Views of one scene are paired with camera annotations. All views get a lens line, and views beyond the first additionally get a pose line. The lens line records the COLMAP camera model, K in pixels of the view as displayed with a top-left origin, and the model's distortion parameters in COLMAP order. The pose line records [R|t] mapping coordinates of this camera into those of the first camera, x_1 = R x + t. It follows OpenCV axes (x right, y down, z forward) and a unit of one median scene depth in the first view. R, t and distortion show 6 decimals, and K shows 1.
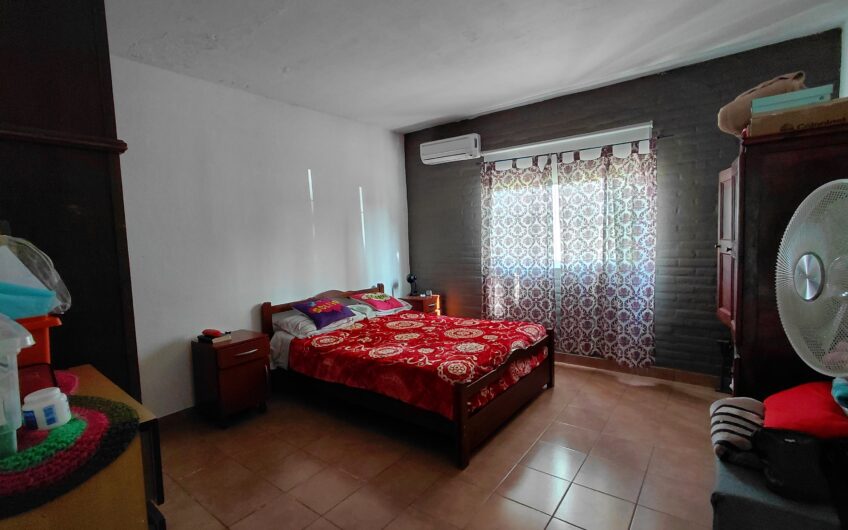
lens RADIAL K [[393.6, 0, 424.0], [0, 393.6, 262.1], [0, 0, 1]] dist [-0.001943, 0.000350]
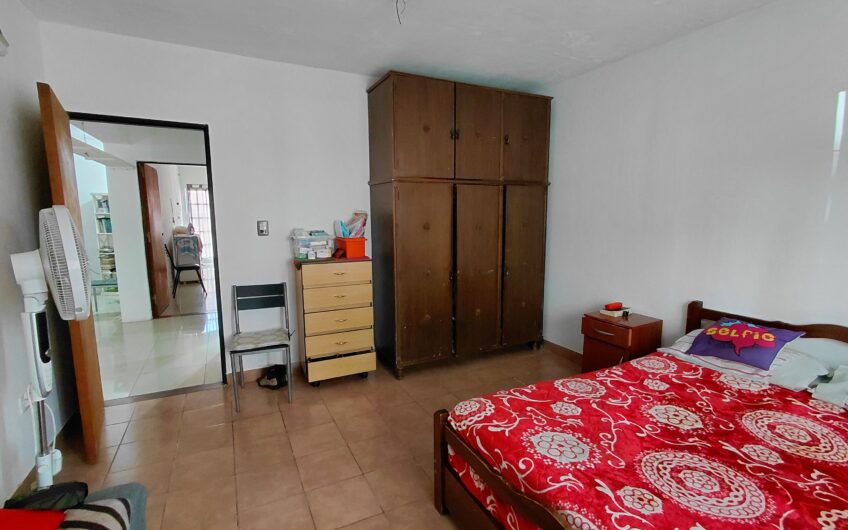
lens RADIAL K [[393.6, 0, 423.7], [0, 393.6, 264.0], [0, 0, 1]] dist [-0.001943, 0.000350]
pose [[-0.446245, 0.152659, -0.881794, 0.619302], [-0.046545, 0.980050, 0.193224, -0.112699], [0.893700, 0.127268, -0.430237, 1.024671]]
